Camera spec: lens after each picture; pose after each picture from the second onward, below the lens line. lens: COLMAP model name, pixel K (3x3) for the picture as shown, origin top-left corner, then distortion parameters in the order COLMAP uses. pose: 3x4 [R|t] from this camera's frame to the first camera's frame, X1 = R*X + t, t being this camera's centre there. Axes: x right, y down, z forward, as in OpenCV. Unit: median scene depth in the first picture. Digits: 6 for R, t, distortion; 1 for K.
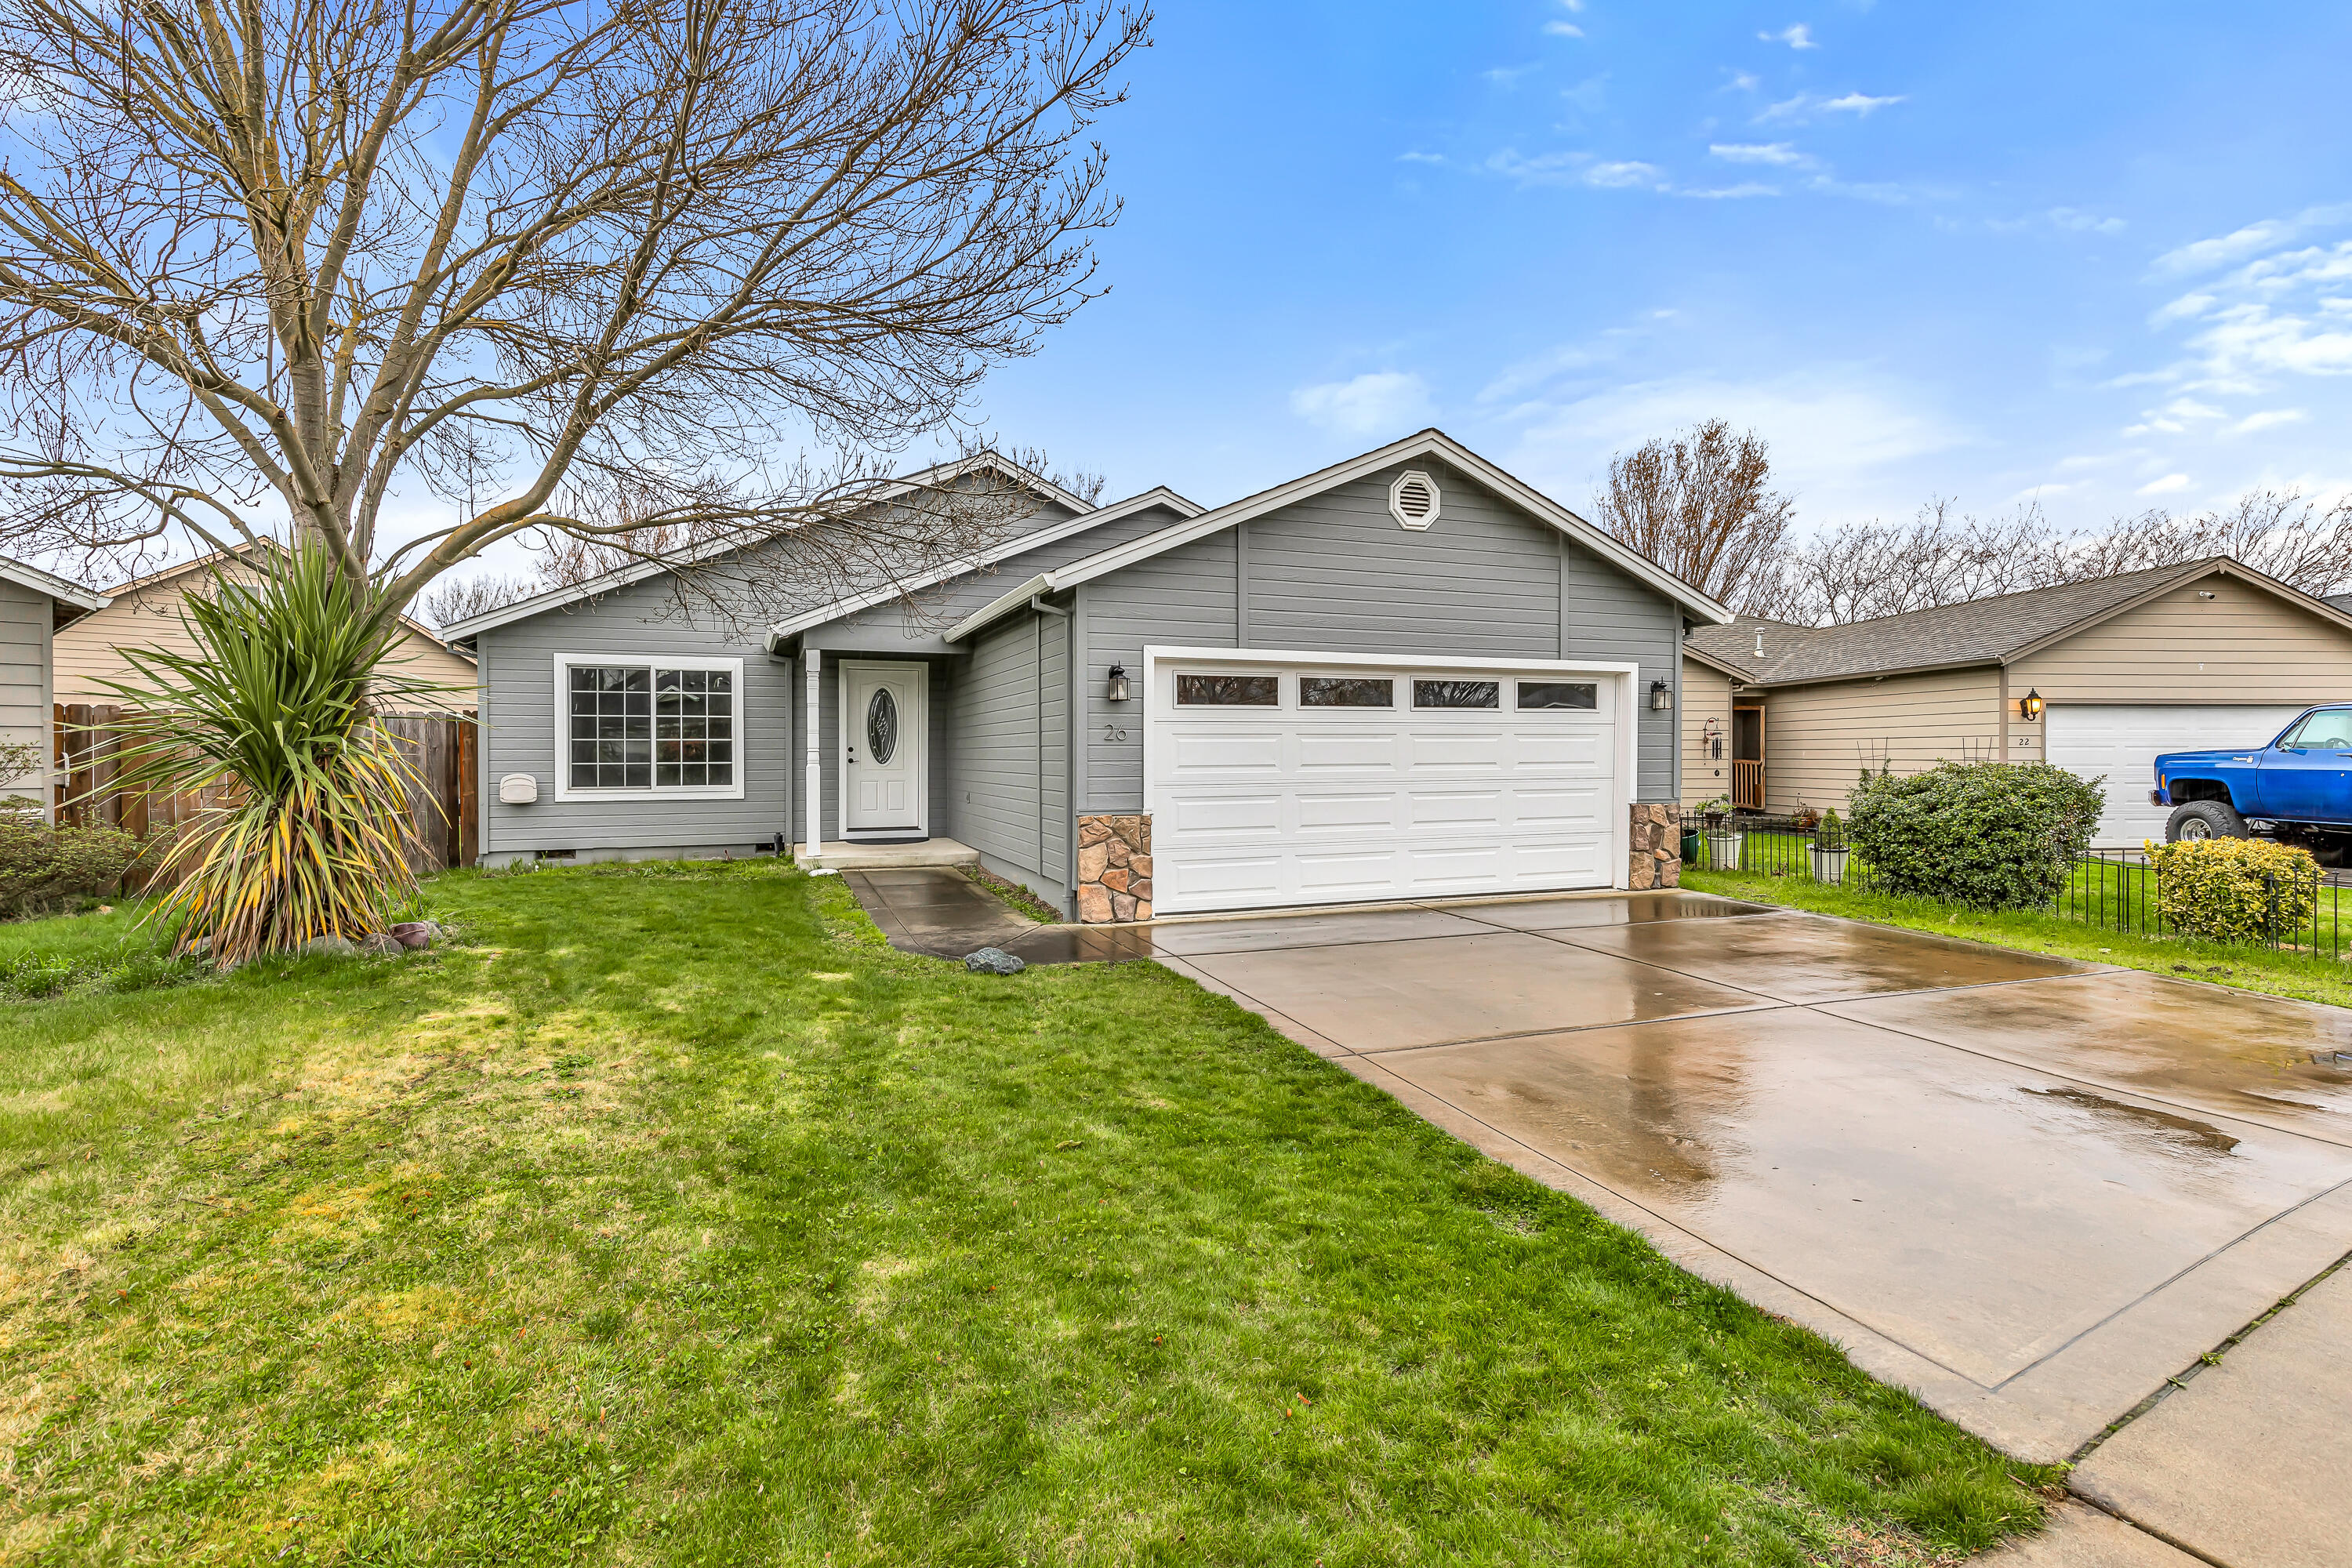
lens RADIAL K [[1124.0, 0, 1182.4], [0, 1124.0, 784.1], [0, 0, 1]] dist [0.008139, -0.000244]
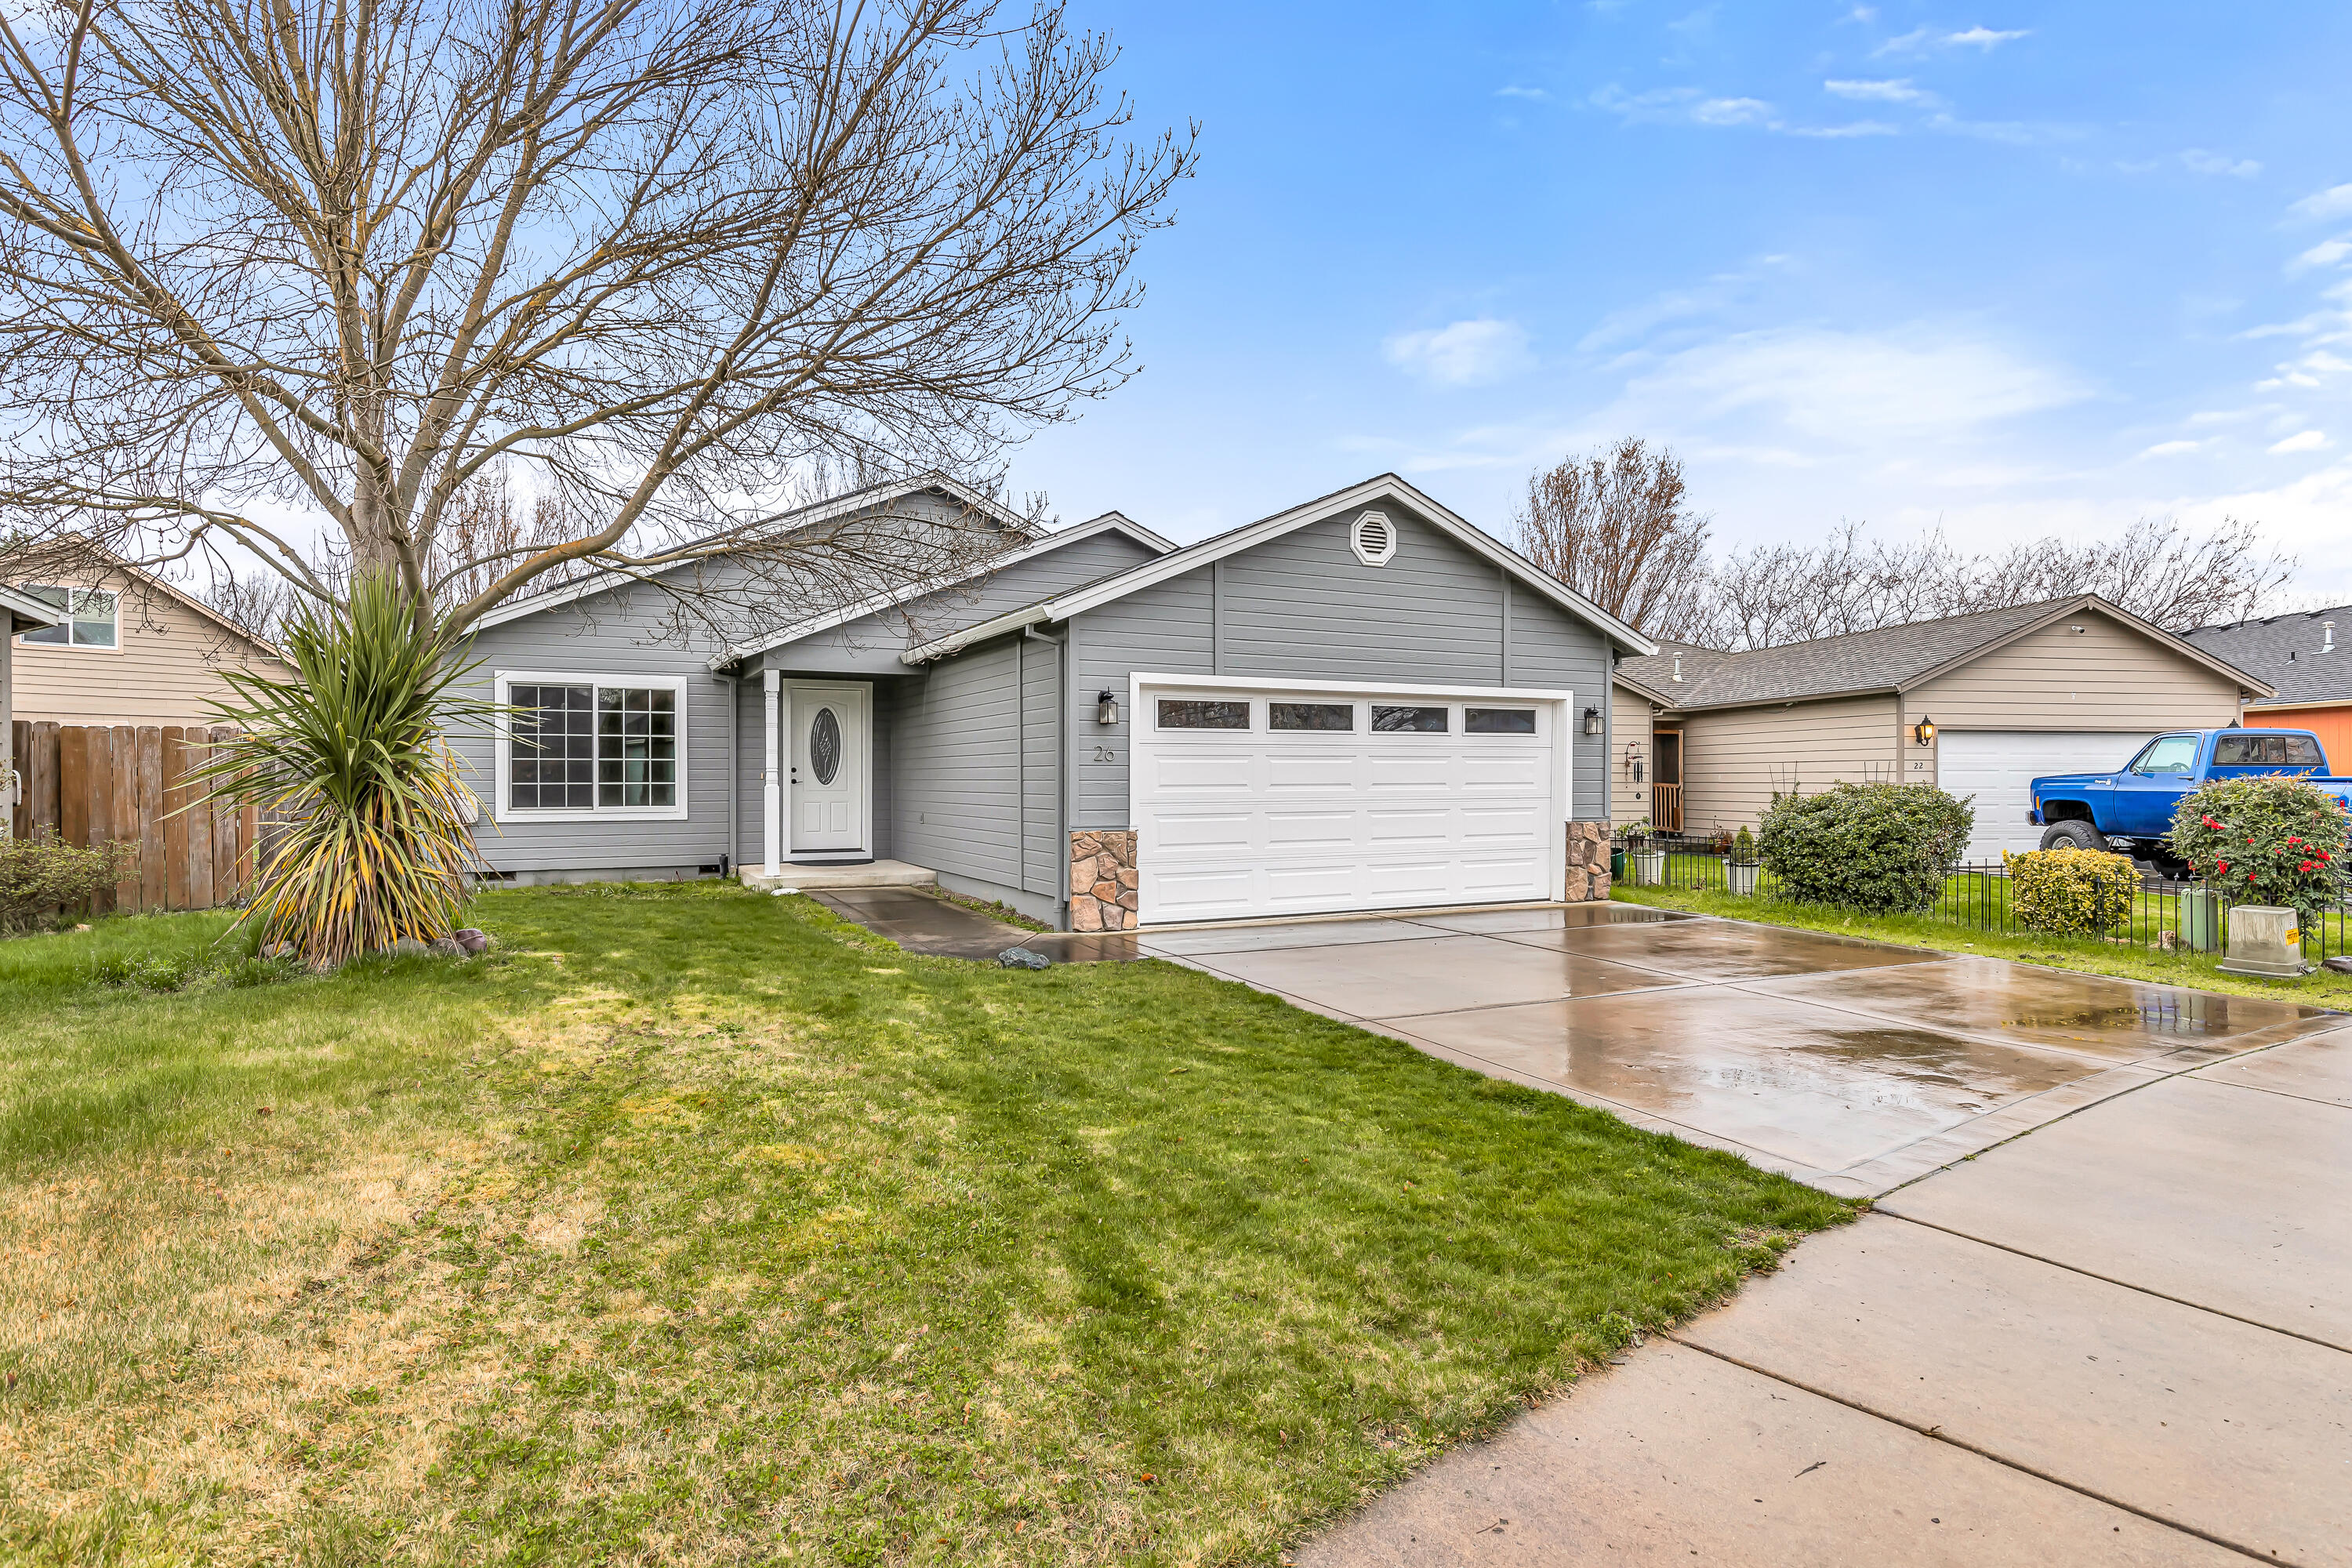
lens RADIAL K [[1240.7, 0, 1169.6], [0, 1240.7, 806.1], [0, 0, 1]] dist [0.001329, 0.000972]
pose [[0.996247, -0.000089, 0.086558, -0.089186], [0.000471, 0.999990, -0.004395, 0.008455], [-0.086557, 0.004420, 0.996237, -0.161350]]
